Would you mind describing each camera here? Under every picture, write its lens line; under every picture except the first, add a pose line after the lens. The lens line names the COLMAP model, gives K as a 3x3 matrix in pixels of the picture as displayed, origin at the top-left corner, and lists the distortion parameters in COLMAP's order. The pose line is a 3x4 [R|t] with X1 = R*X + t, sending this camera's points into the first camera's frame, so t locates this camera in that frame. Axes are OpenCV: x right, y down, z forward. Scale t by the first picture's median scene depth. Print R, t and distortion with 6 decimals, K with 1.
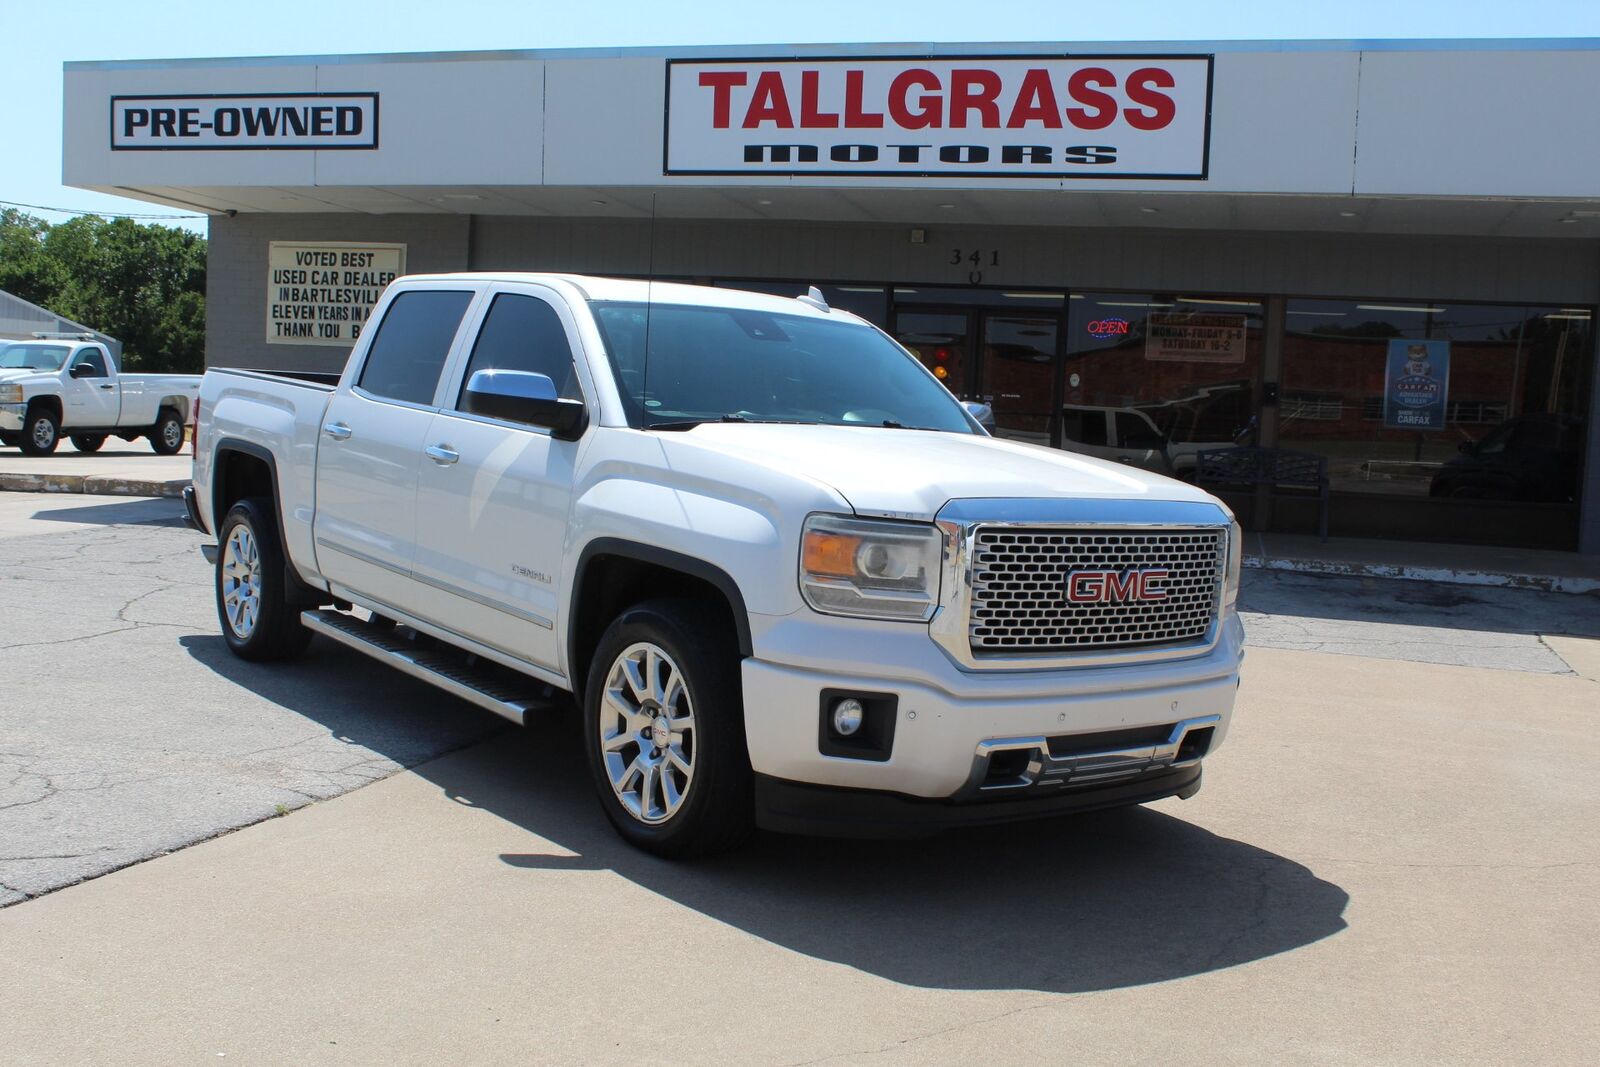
lens RADIAL K [[1677.5, 0, 799.0], [0, 1677.5, 542.7], [0, 0, 1]] dist [-0.123144, 0.159868]
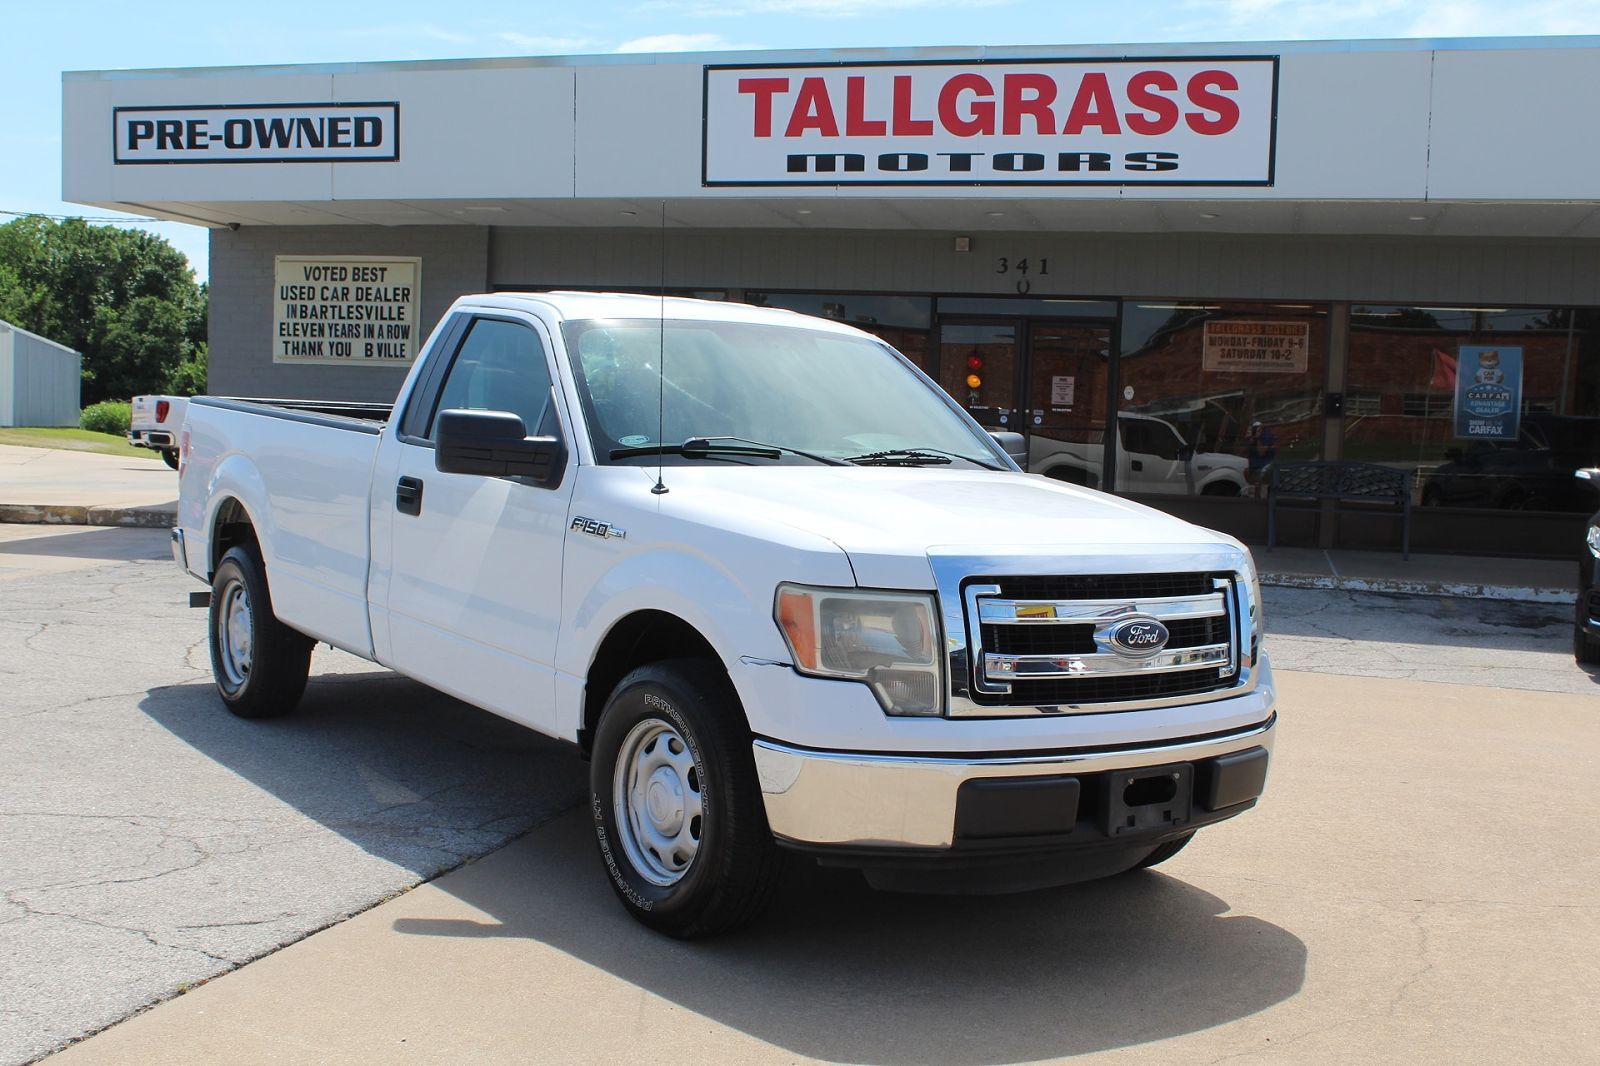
lens RADIAL K [[1800.9, 0, 794.8], [0, 1800.9, 539.6], [0, 0, 1]] dist [-0.113061, 0.180210]
pose [[0.999890, -0.014112, 0.004541, -0.036510], [0.014143, 0.999875, -0.007067, -0.009939], [-0.004440, 0.007130, 0.999965, -0.028851]]
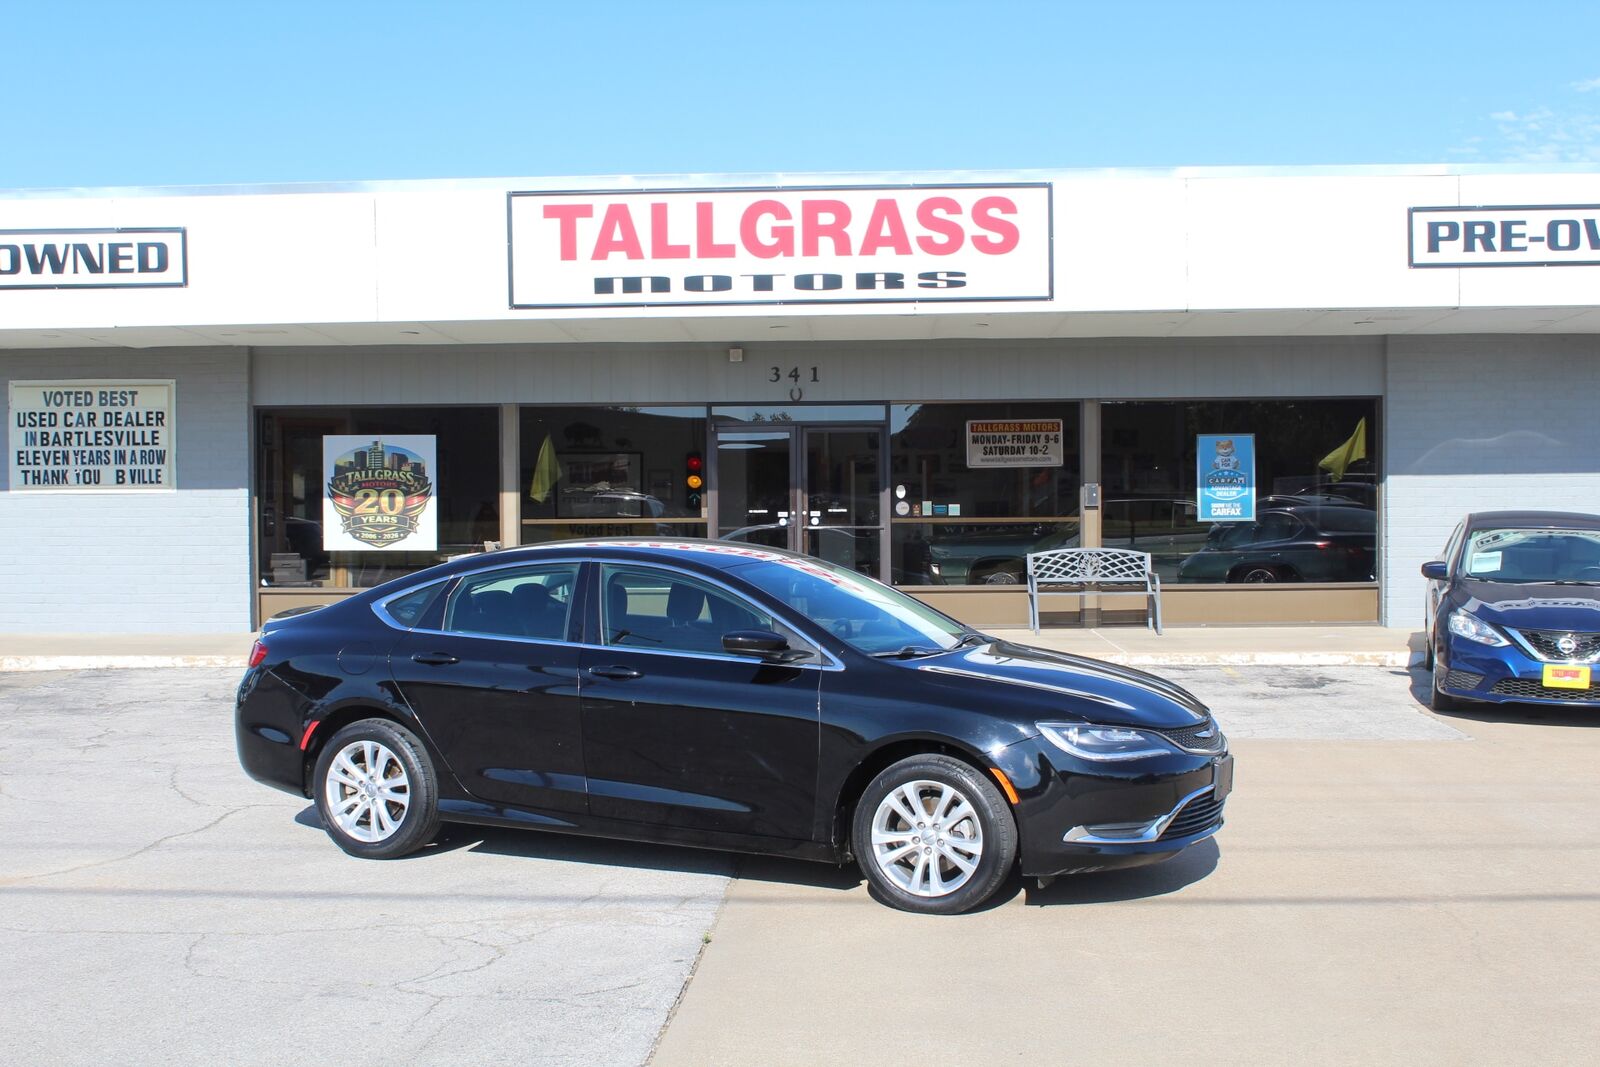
lens RADIAL K [[1955.6, 0, 776.7], [0, 1955.6, 531.1], [0, 0, 1]] dist [-0.086282, 0.162371]
pose [[0.970841, -0.058420, 0.232497, -0.207545], [0.072255, 0.996059, -0.051436, -0.020509], [-0.228575, 0.066735, 0.971236, -0.144498]]
